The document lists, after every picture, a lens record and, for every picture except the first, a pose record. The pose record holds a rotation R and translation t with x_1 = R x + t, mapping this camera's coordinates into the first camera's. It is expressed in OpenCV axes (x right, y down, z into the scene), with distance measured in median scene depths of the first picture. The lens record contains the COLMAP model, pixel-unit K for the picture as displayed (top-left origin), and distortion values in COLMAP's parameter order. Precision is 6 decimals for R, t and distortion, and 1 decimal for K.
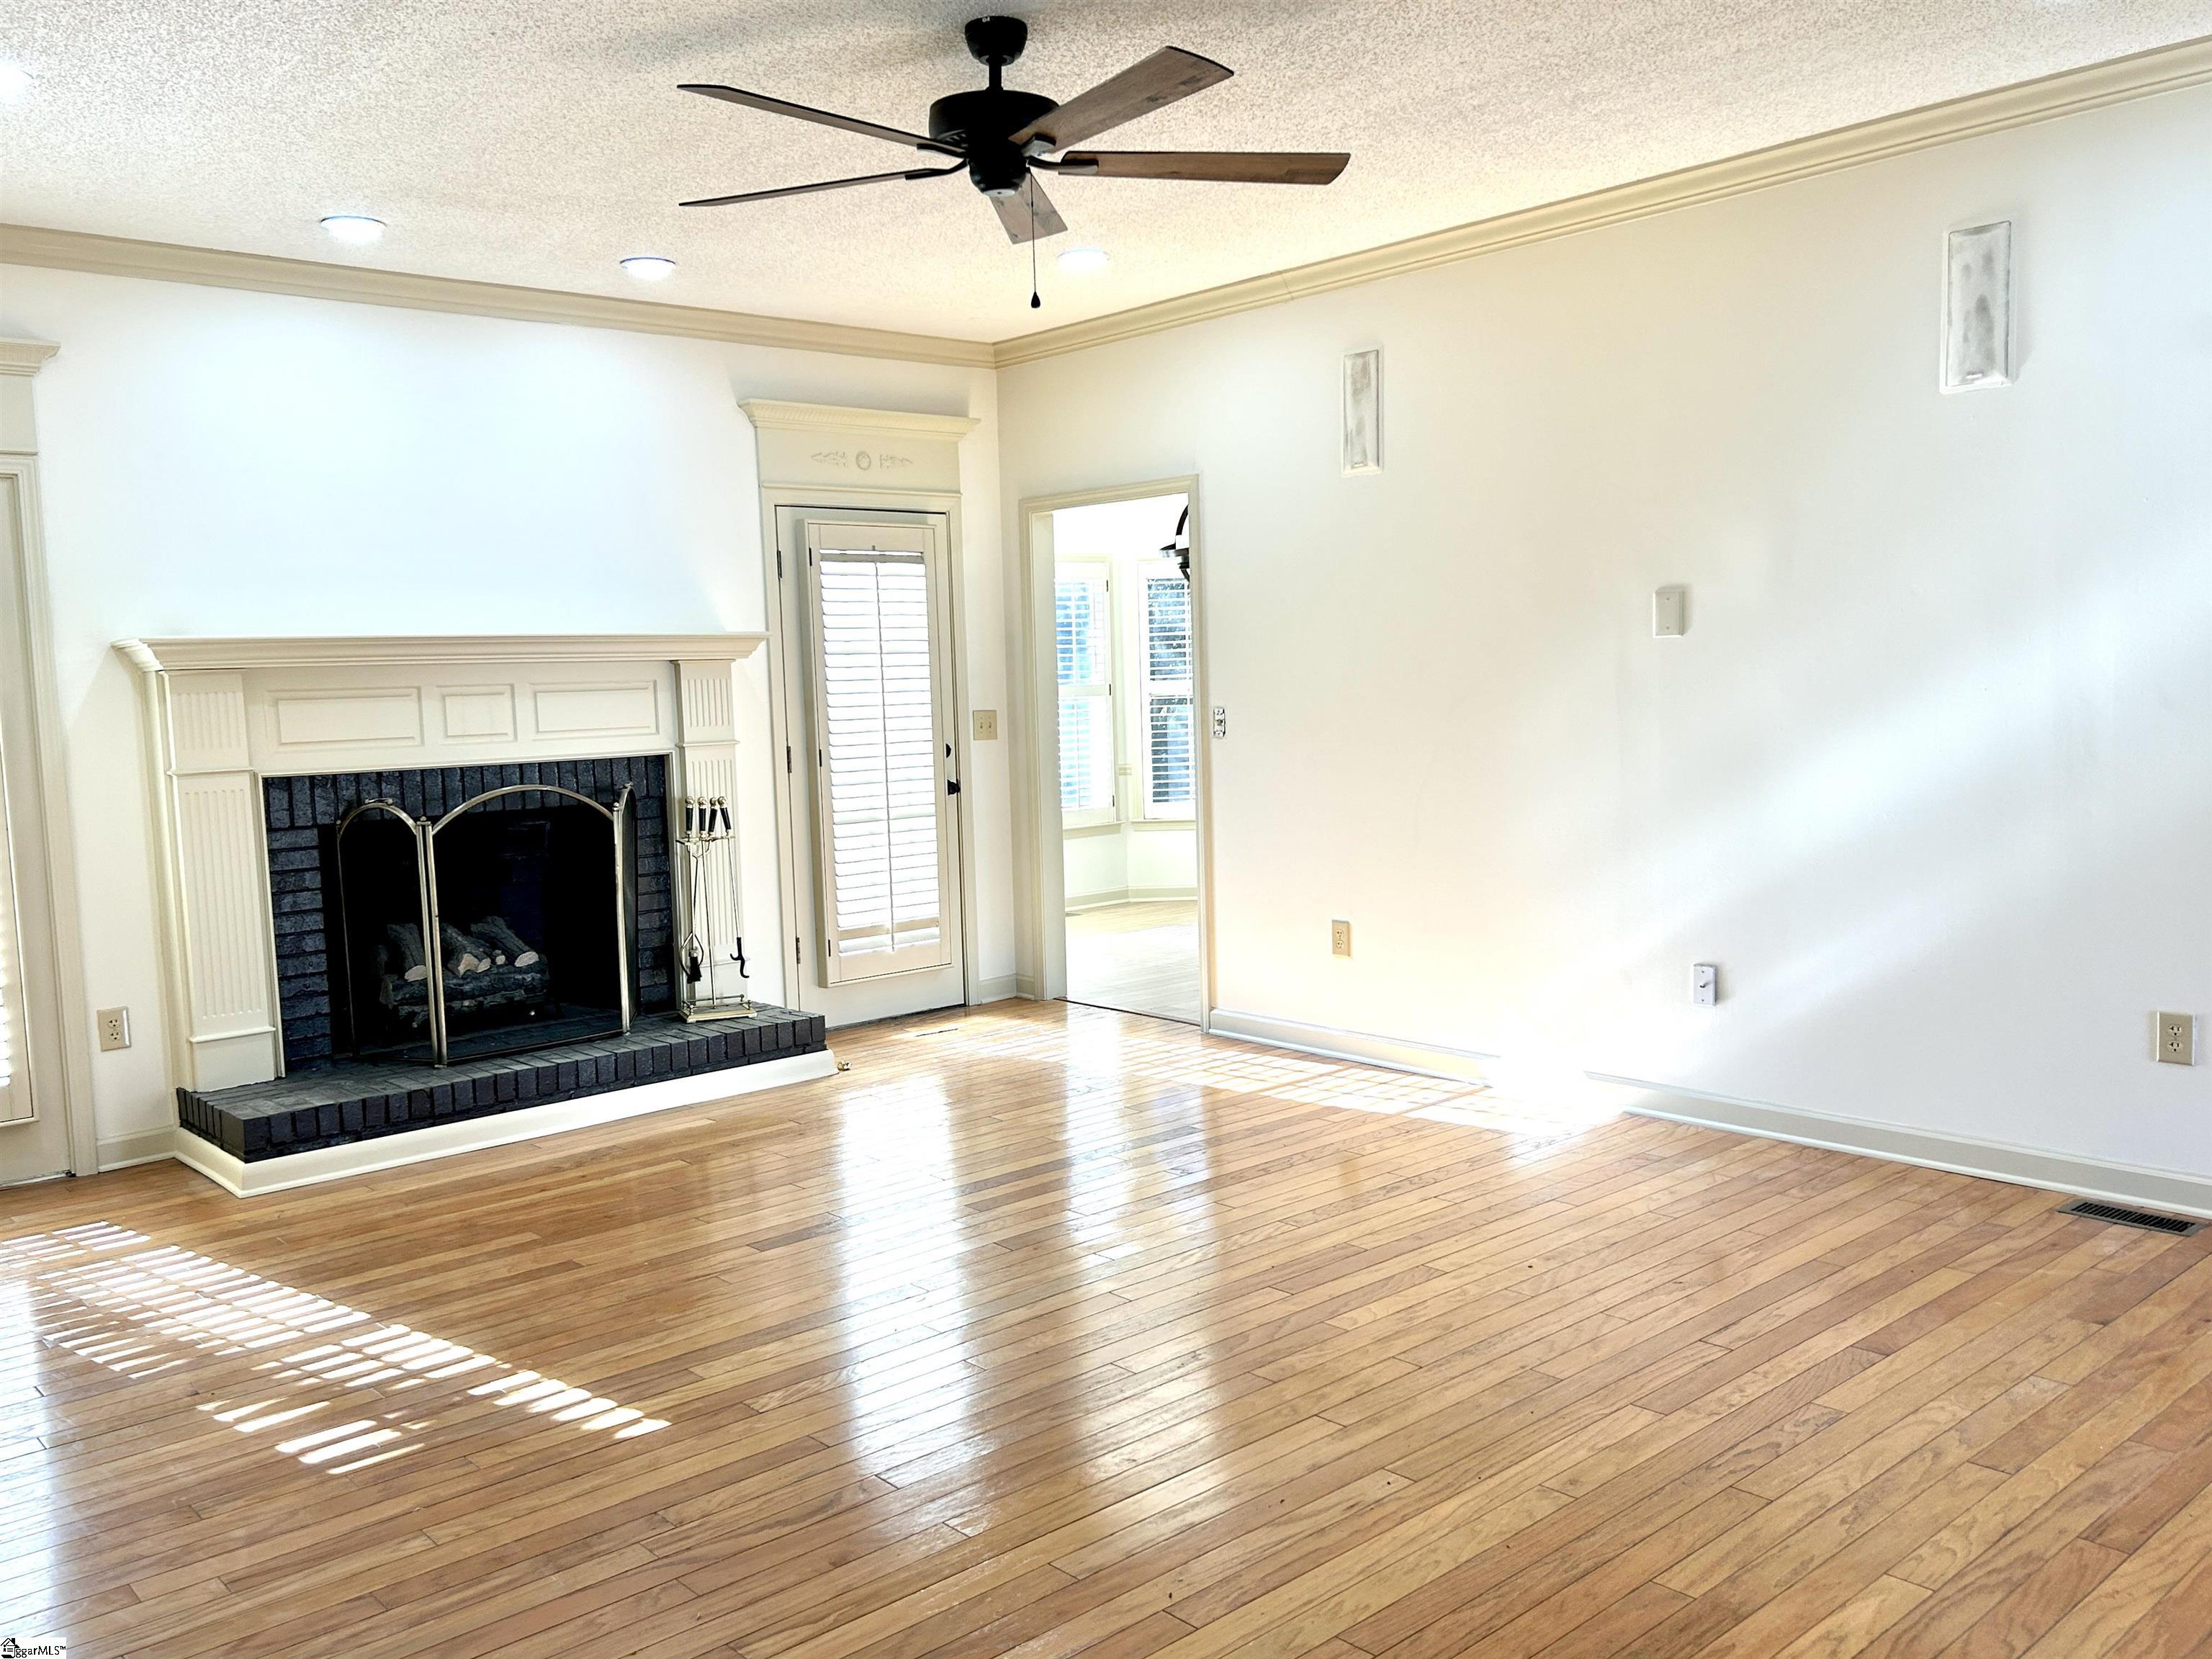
lens RADIAL K [[1804.3, 0, 1106.0], [0, 1804.3, 829.5], [0, 0, 1]] dist [0.040864, -0.007855]
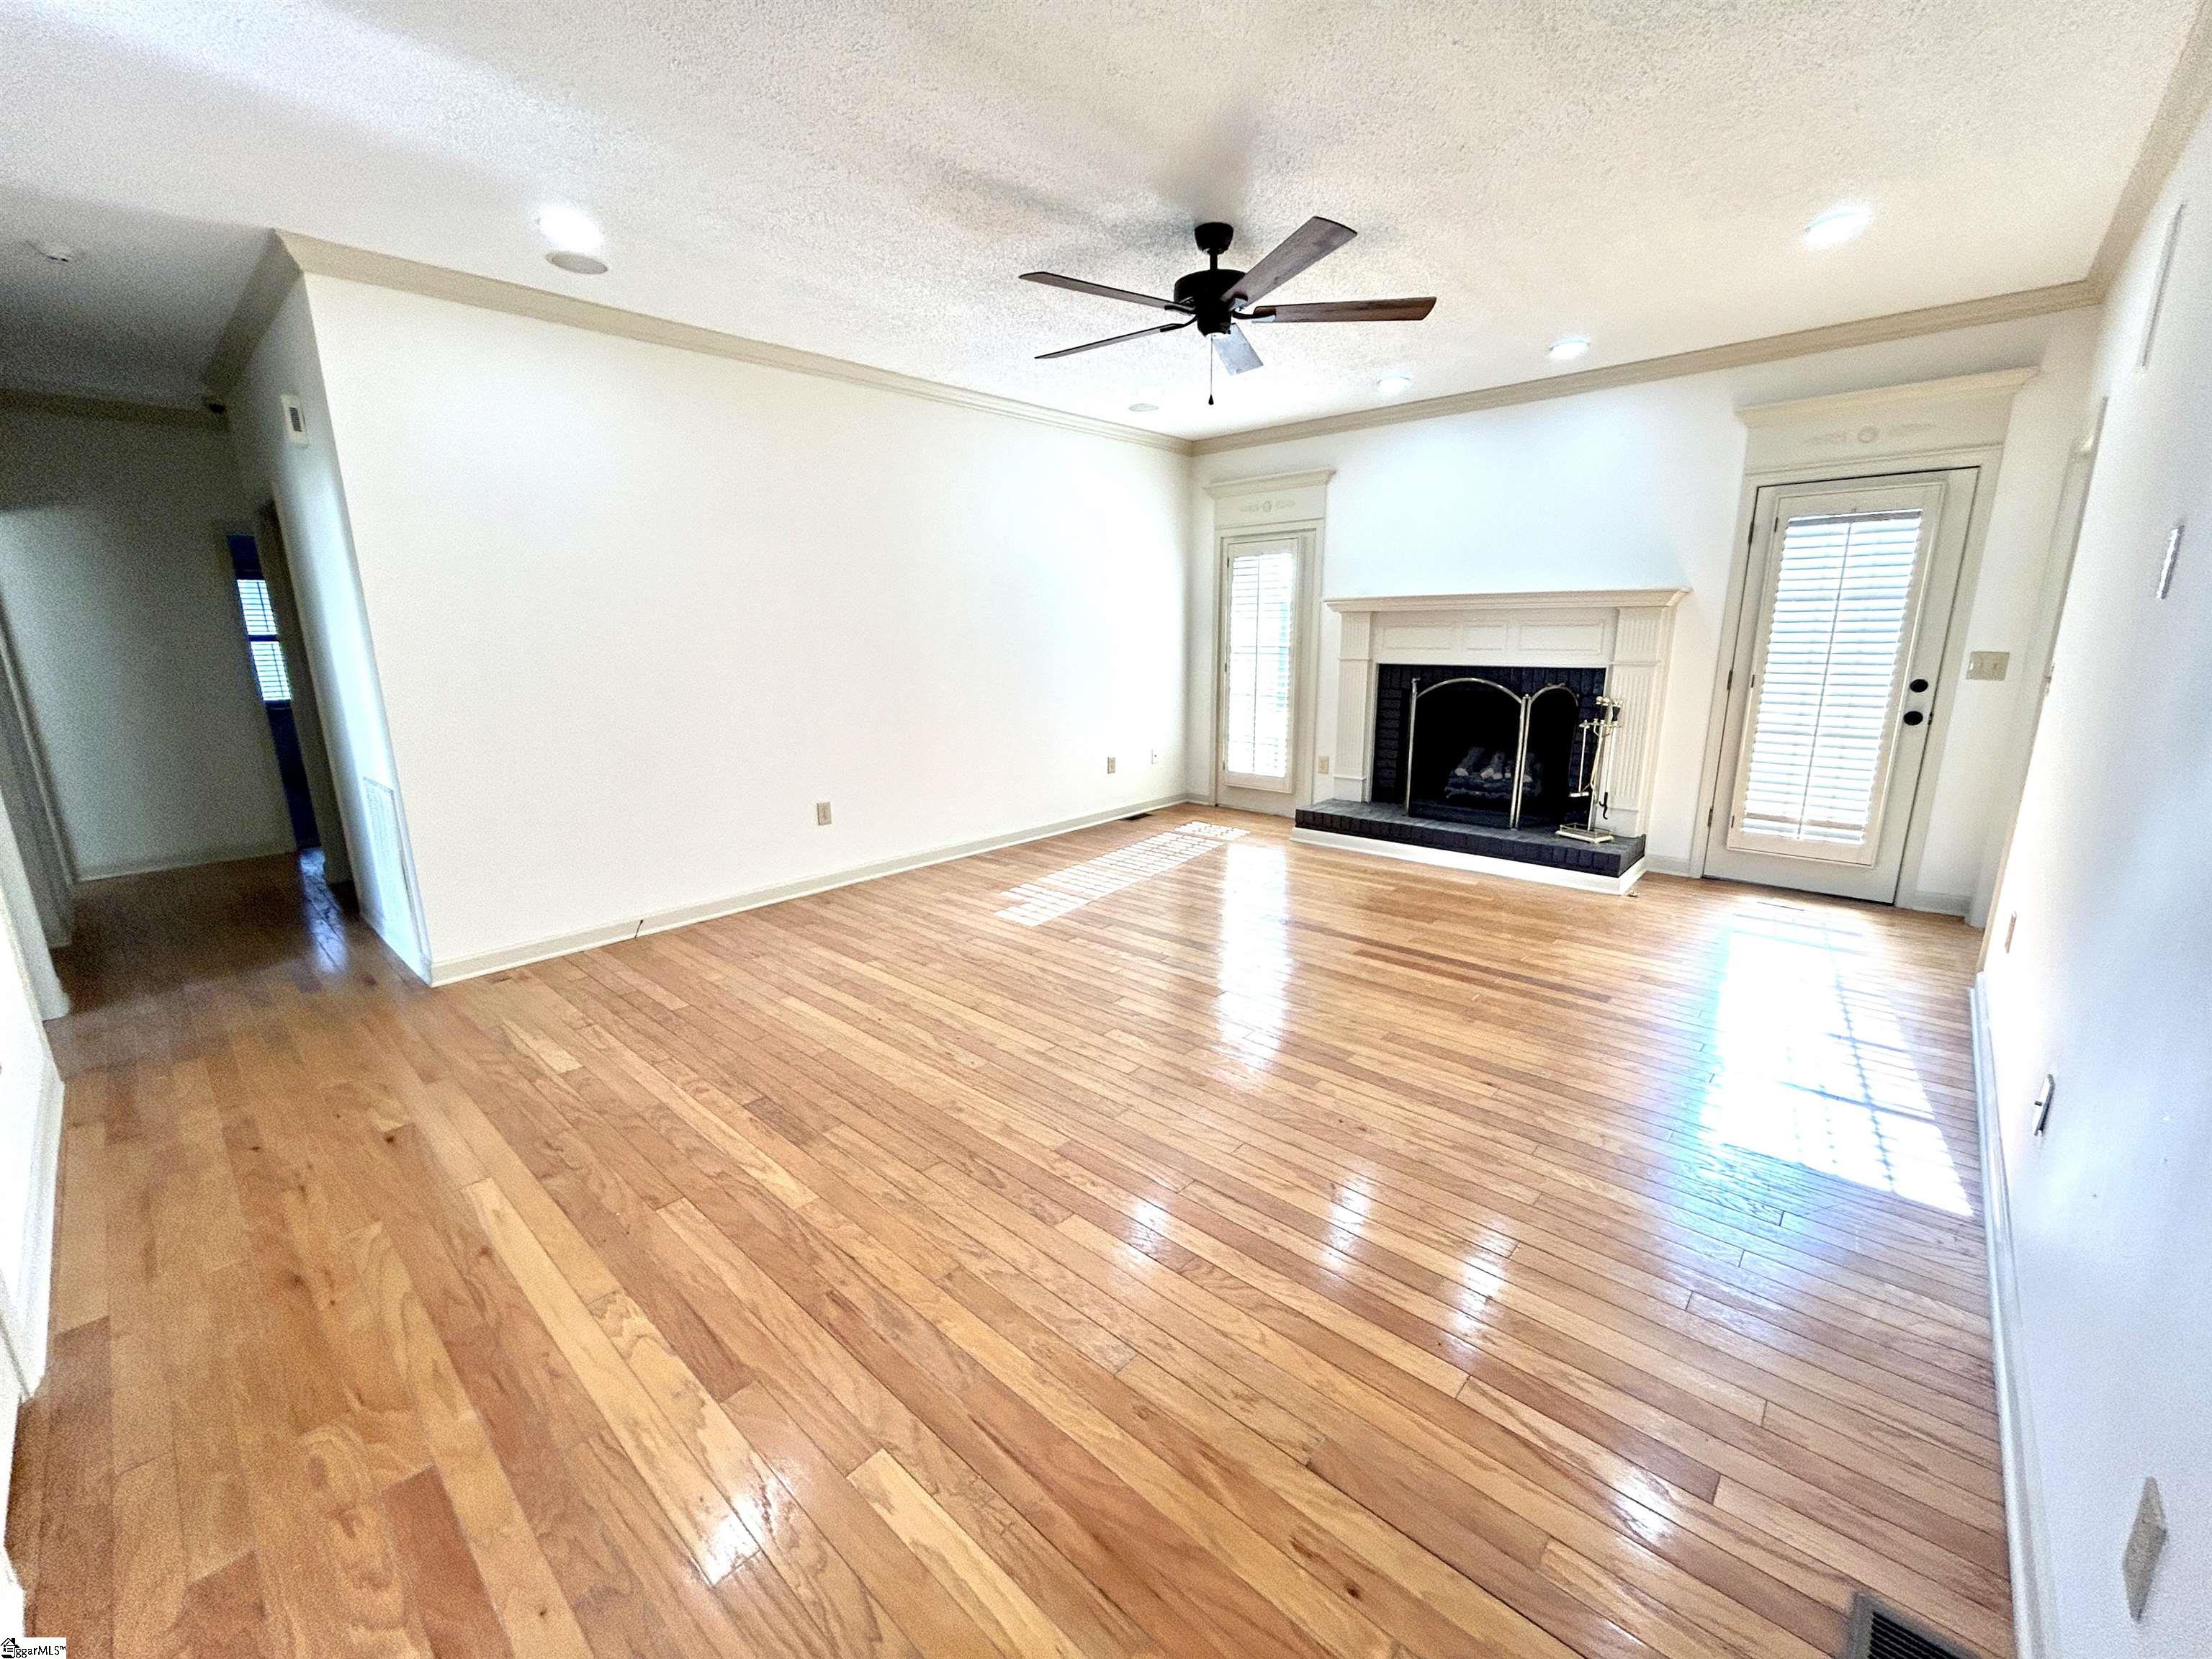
lens RADIAL K [[901.3, 0, 1106.0], [0, 901.3, 829.5], [0, 0, 1]] dist [-0.001963, -0.000303]
pose [[0.101685, 0.246778, -0.963722, 0.479656], [-0.081227, 0.967569, 0.239192, -0.055854], [0.991495, 0.053958, 0.118433, 0.471726]]
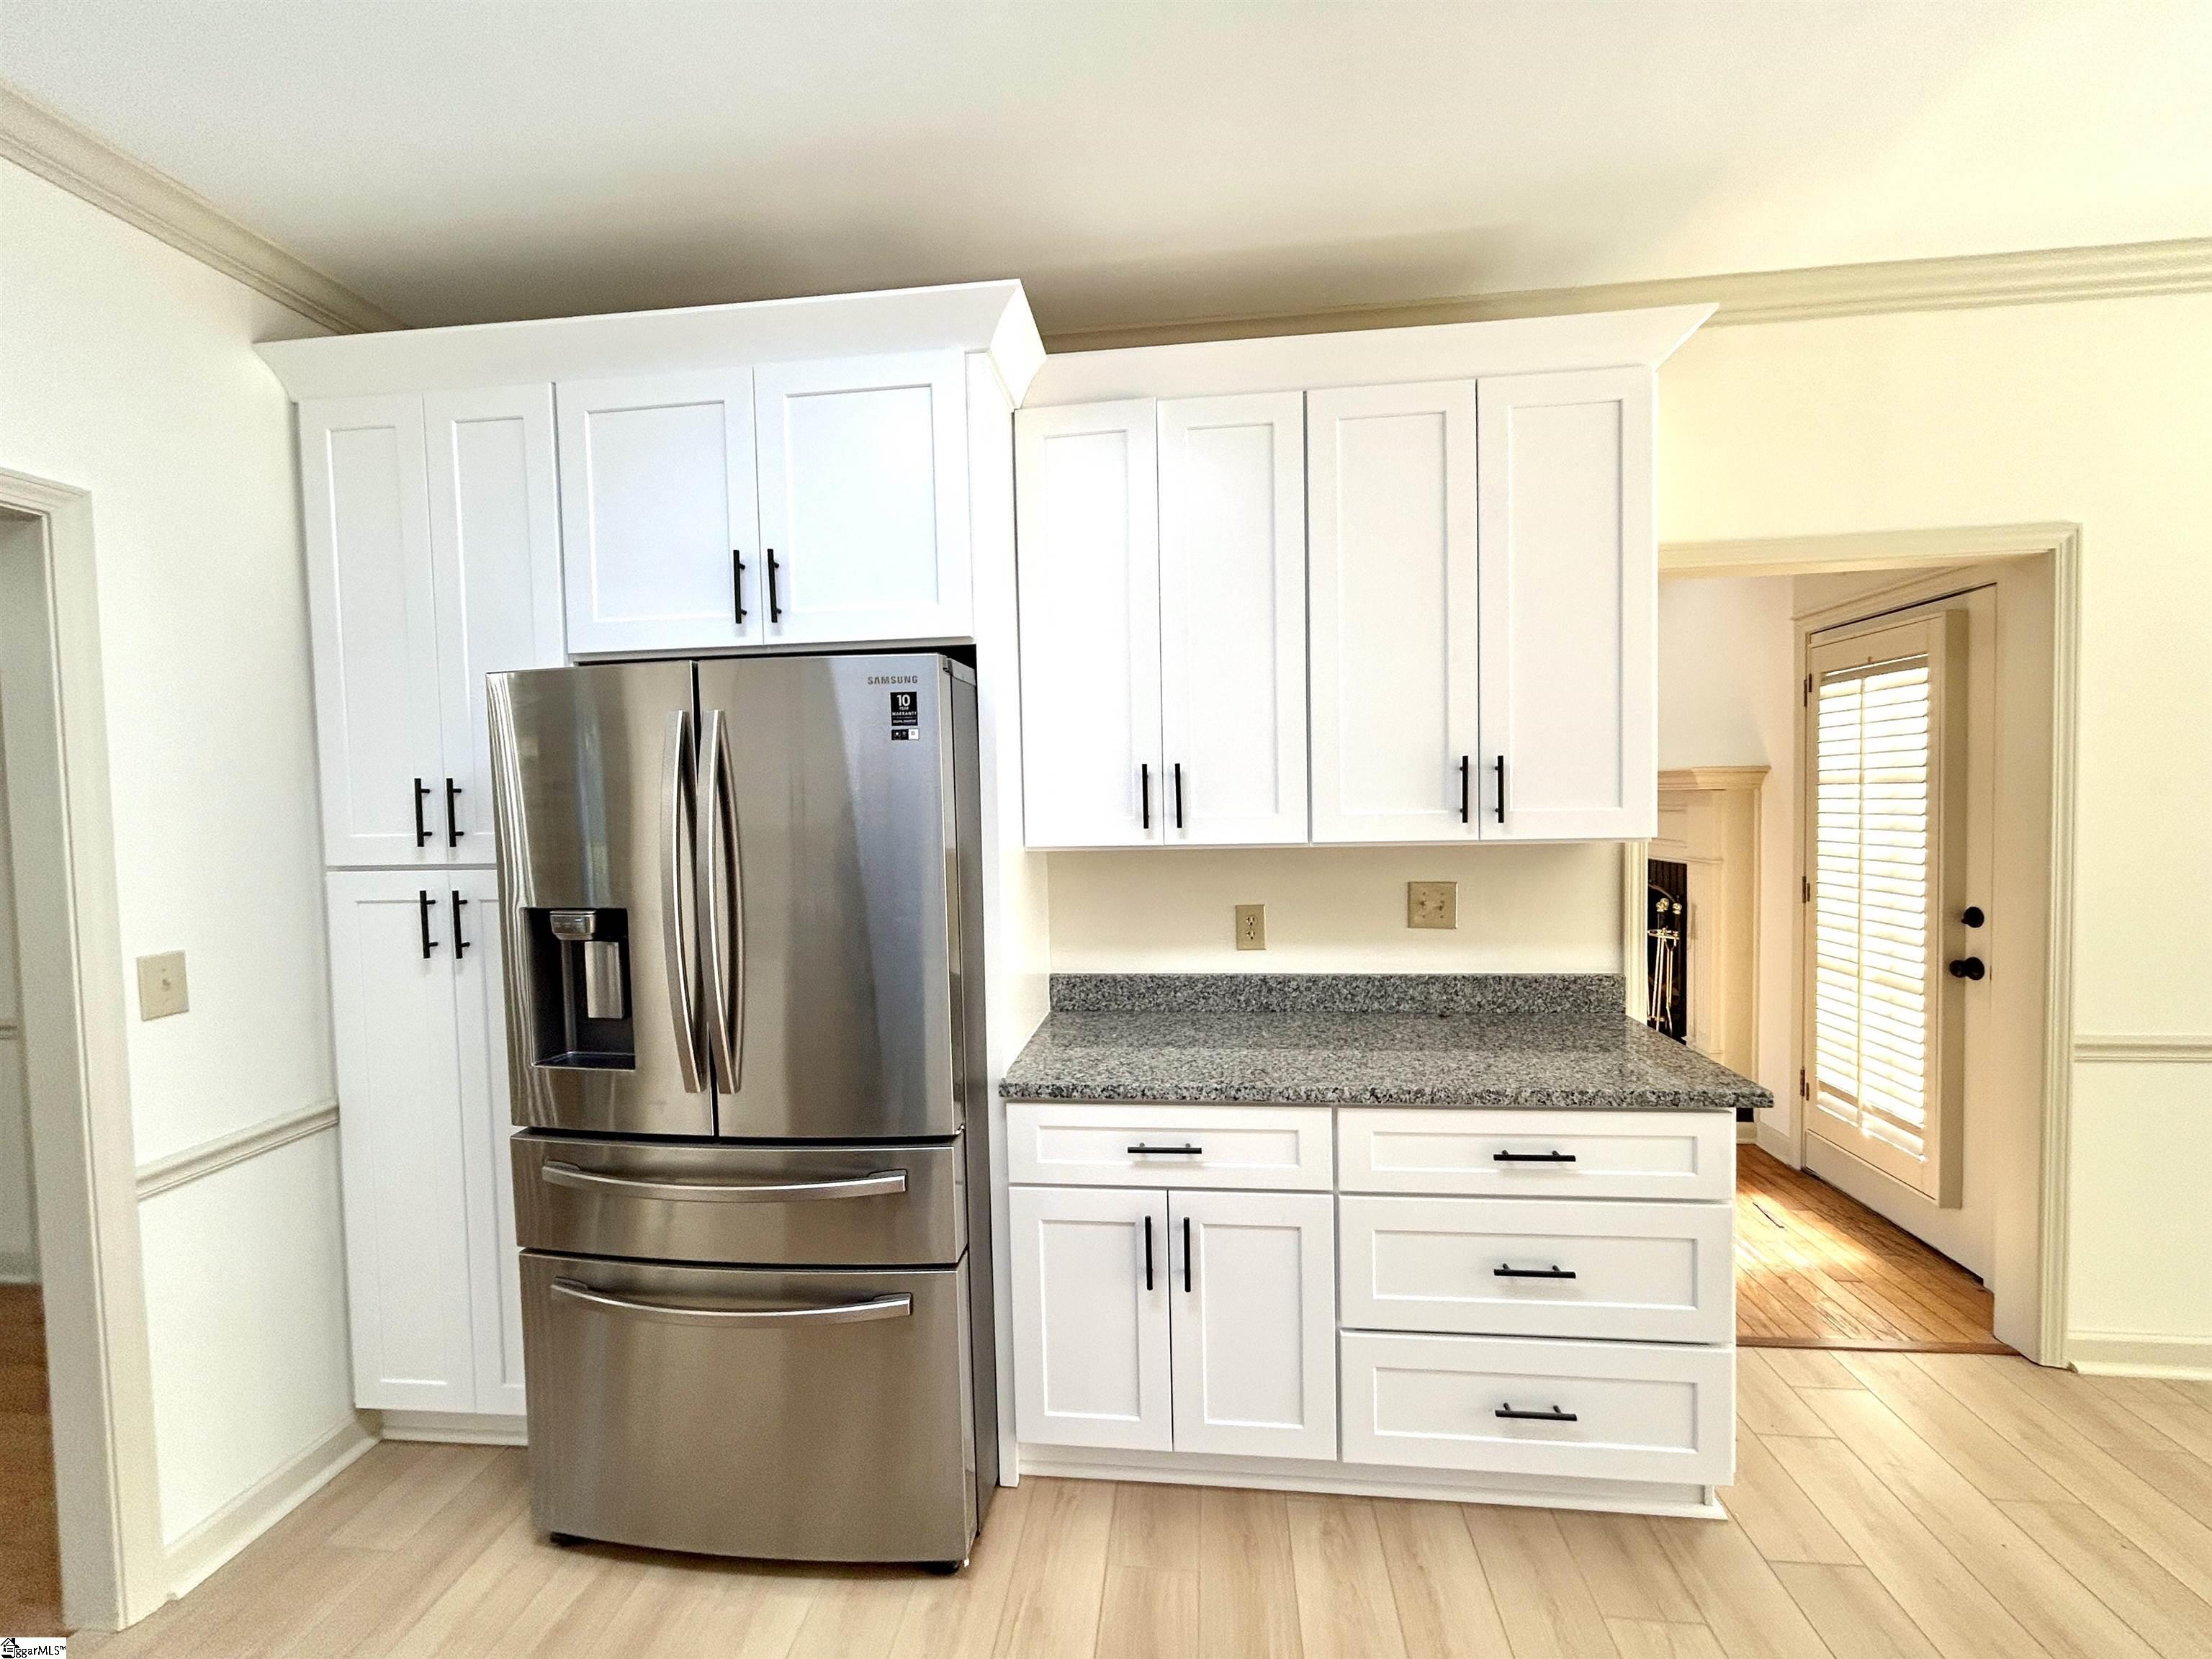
lens RADIAL K [[887.9, 0, 1106.0], [0, 887.9, 829.5], [0, 0, 1]] dist [-0.000153, -0.000045]
pose [[-0.744052, 0.070394, -0.664403, 0.444596], [-0.010305, 0.993107, 0.116761, -0.128644], [0.668042, 0.093723, -0.738198, 1.137790]]
